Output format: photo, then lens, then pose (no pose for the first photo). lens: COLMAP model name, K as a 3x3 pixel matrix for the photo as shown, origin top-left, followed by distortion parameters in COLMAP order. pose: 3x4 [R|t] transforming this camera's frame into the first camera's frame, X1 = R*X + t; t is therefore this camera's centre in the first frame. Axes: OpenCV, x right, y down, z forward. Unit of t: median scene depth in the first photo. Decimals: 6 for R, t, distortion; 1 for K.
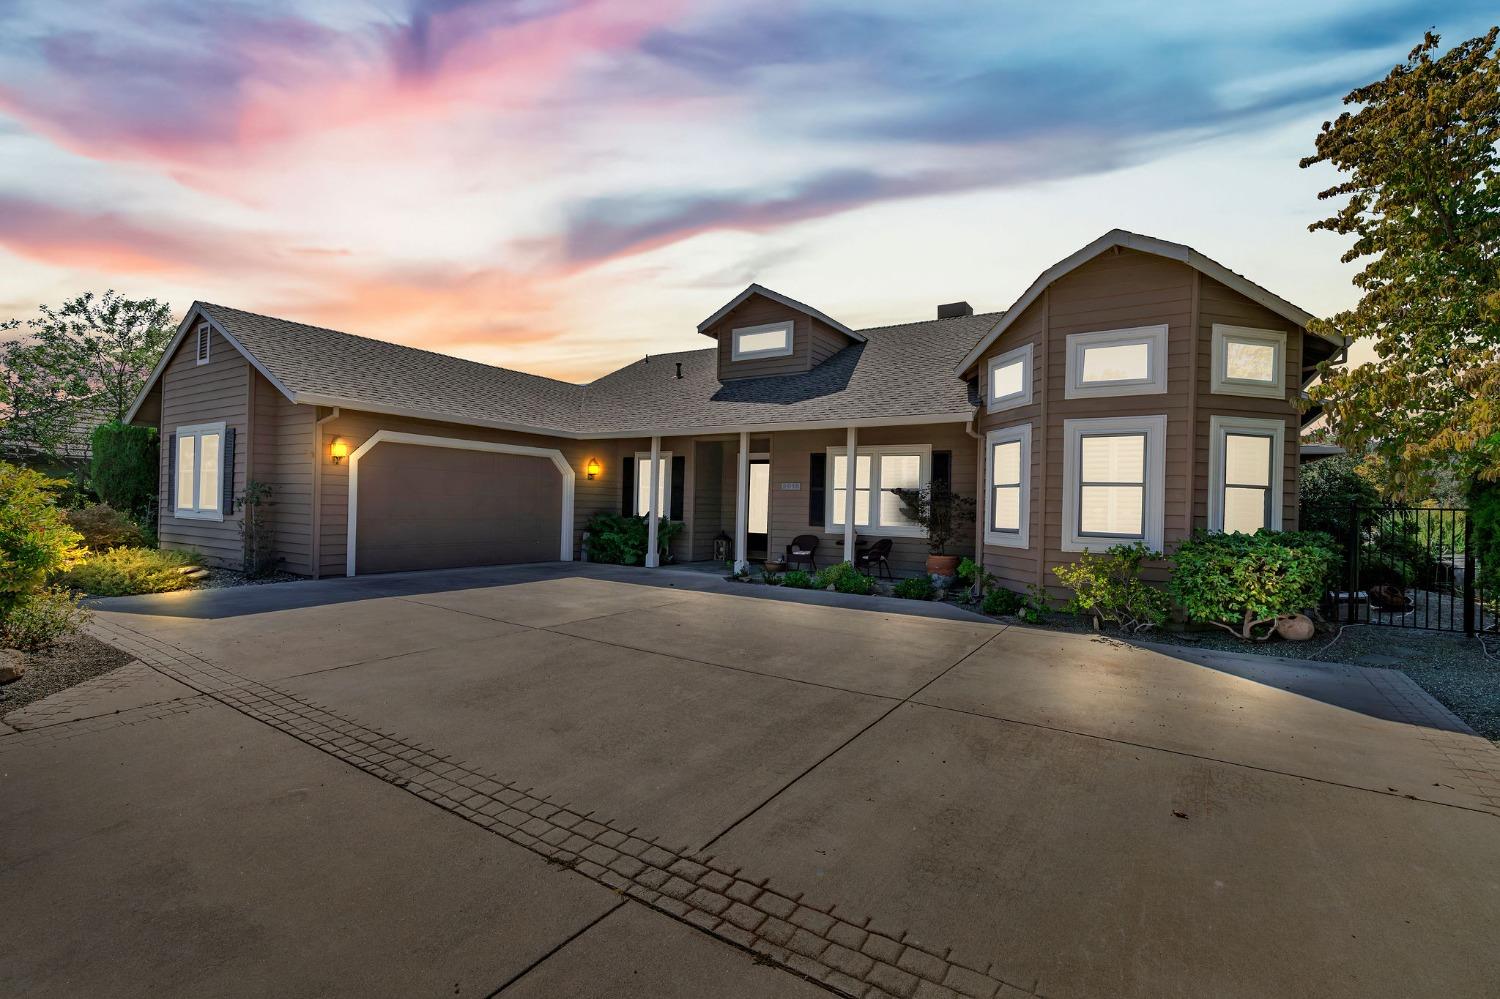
lens RADIAL K [[683.9, 0, 756.8], [0, 683.9, 502.0], [0, 0, 1]] dist [-0.004119, 0.000248]
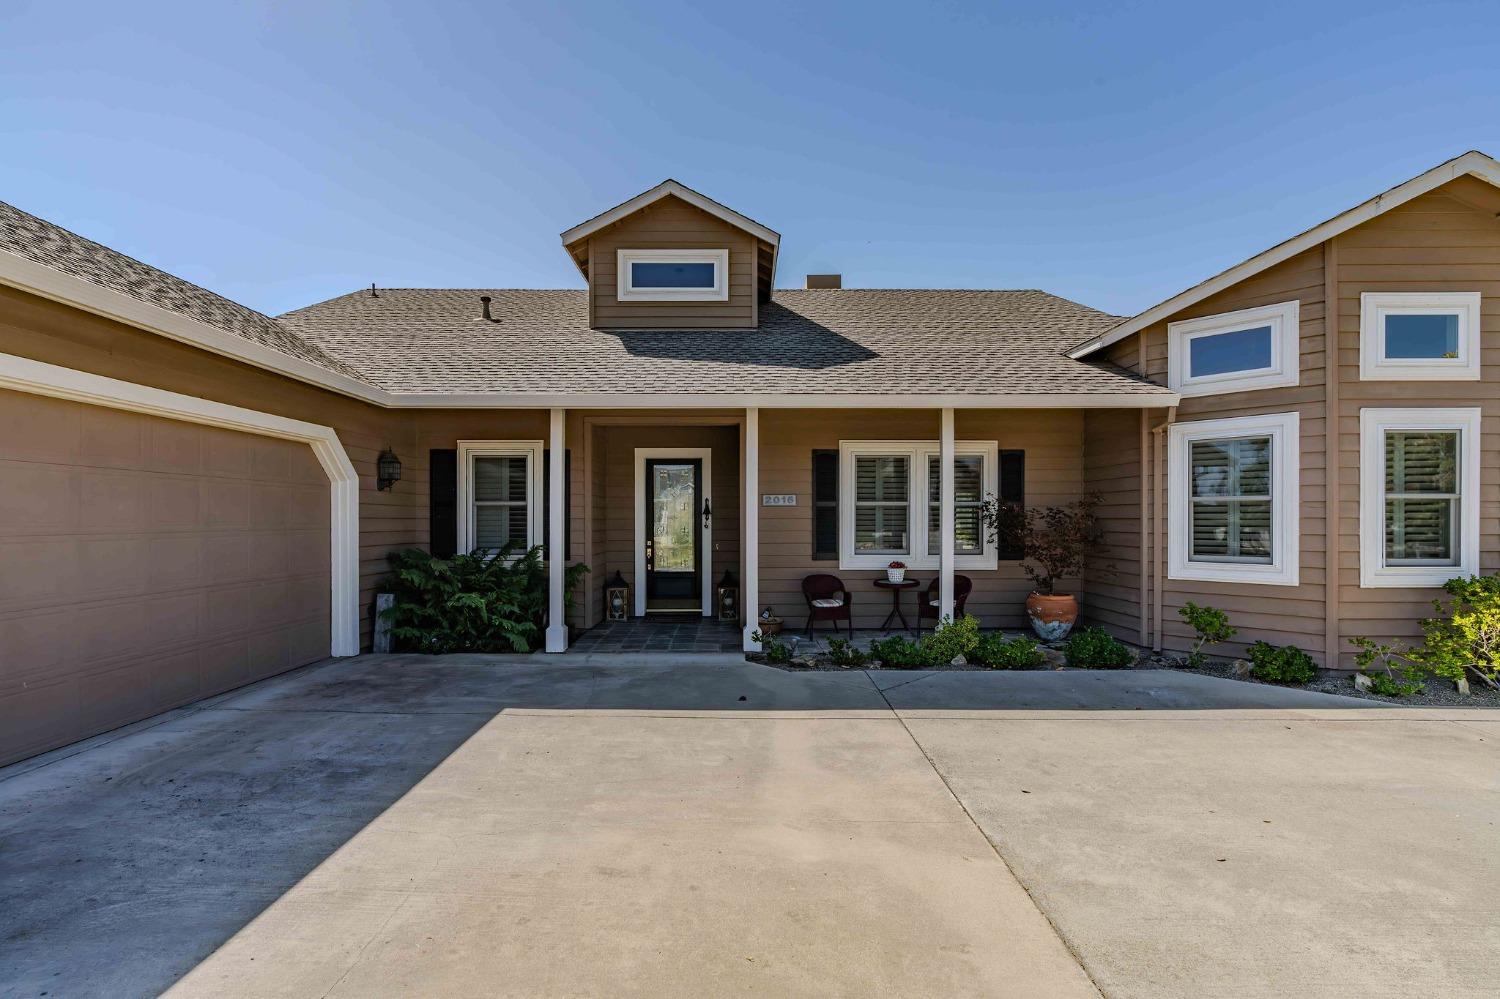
lens RADIAL K [[683.9, 0, 746.1], [0, 683.9, 518.1], [0, 0, 1]] dist [-0.004119, 0.000248]
pose [[0.845569, -0.026409, 0.533213, -0.294389], [0.018845, 0.999630, 0.019626, -0.017396], [-0.533534, -0.006547, 0.845754, 0.431329]]
